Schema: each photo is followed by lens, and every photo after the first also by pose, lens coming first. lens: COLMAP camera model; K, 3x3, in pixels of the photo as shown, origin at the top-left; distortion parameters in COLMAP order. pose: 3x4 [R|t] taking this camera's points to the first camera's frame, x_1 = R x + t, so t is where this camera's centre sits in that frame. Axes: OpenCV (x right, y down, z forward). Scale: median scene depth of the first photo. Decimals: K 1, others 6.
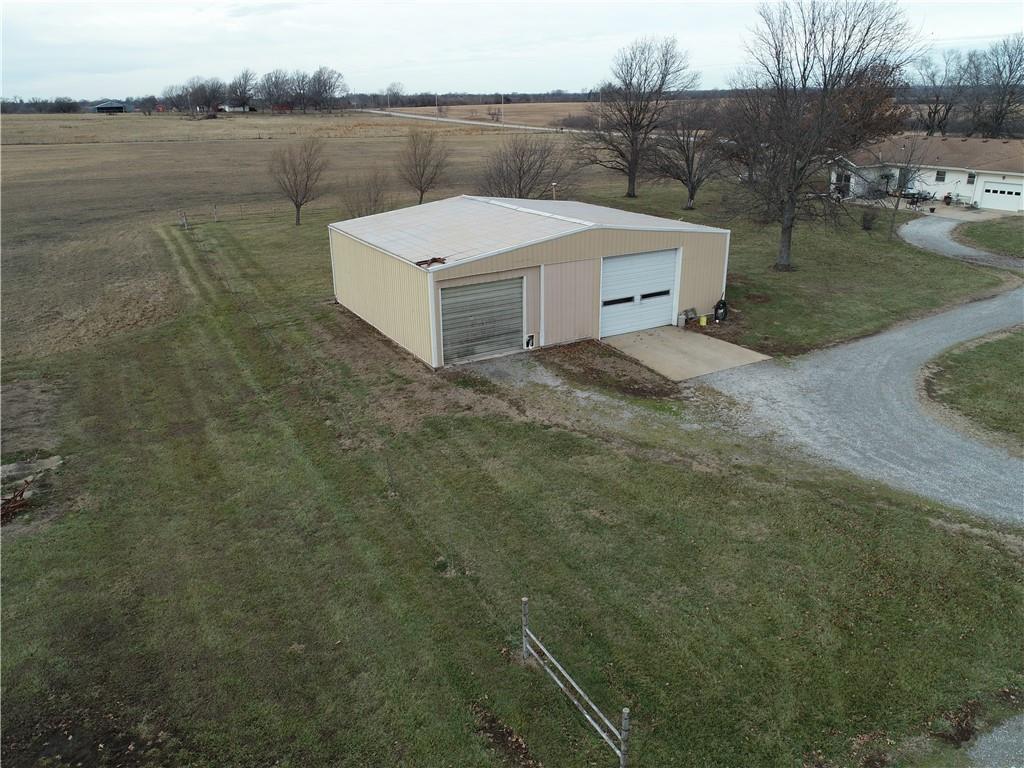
lens RADIAL K [[769.0, 0, 510.3], [0, 769.0, 387.2], [0, 0, 1]] dist [0.000120, -0.003515]
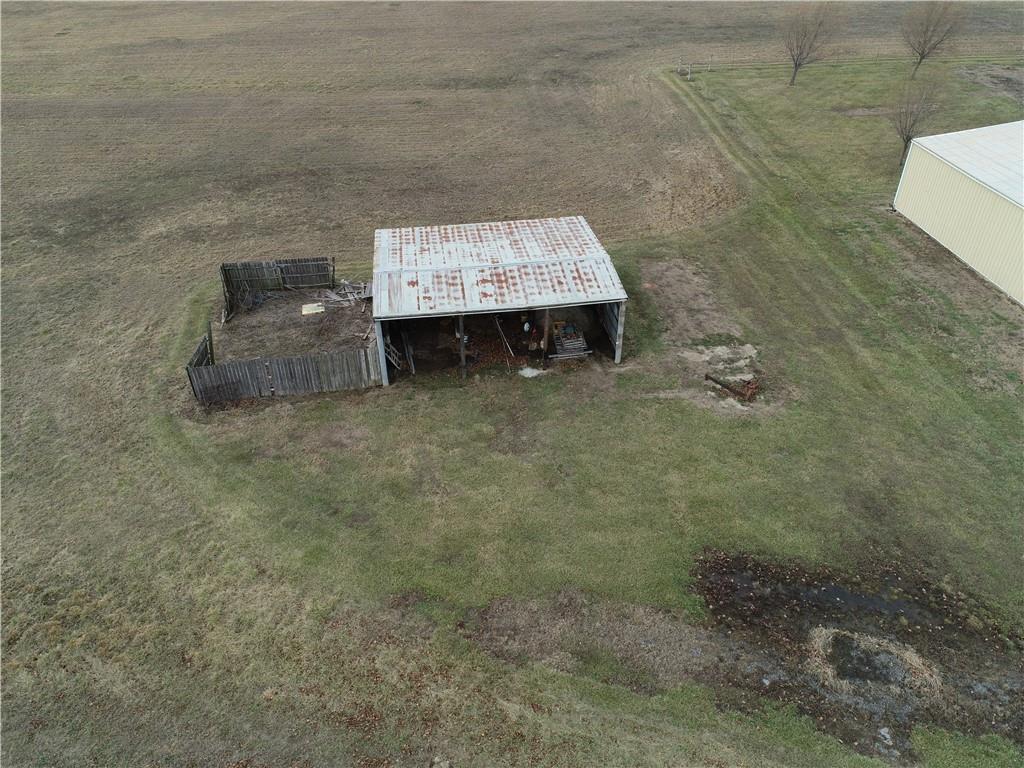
lens RADIAL K [[769.0, 0, 510.3], [0, 769.0, 387.2], [0, 0, 1]] dist [0.000120, -0.003515]
pose [[0.924480, 0.228832, -0.304915, -0.420858], [-0.139767, 0.947568, 0.287367, -0.134096], [0.354686, -0.223048, 0.907991, -0.323991]]
